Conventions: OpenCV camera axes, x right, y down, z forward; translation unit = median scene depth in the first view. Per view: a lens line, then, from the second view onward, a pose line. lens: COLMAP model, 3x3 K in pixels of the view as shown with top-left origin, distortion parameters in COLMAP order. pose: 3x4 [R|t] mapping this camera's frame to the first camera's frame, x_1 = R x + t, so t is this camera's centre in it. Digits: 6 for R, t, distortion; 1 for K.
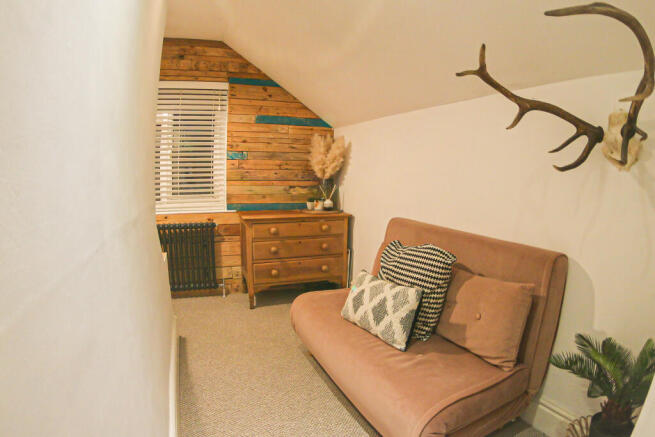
lens RADIAL K [[434.7, 0, 327.5], [0, 434.7, 218.5], [0, 0, 1]] dist [-0.199674, 0.002518]
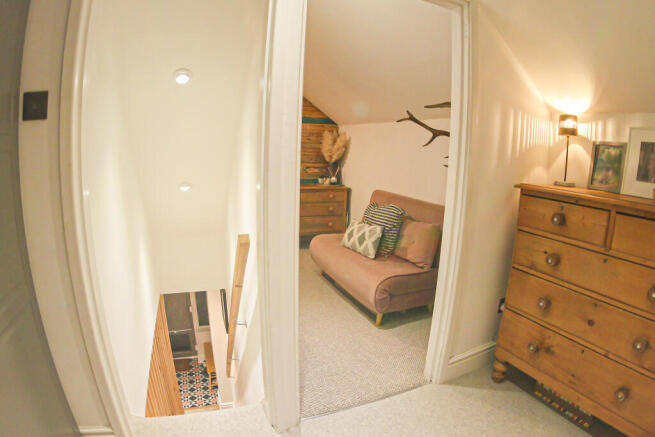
lens RADIAL K [[378.9, 0, 314.2], [0, 378.9, 219.8], [0, 0, 1]] dist [-0.219020, 0.057173]
pose [[0.998807, 0.022150, -0.043529, -0.011992], [-0.018919, 0.997131, 0.073289, 0.014543], [0.045027, -0.072378, 0.996360, -0.511152]]
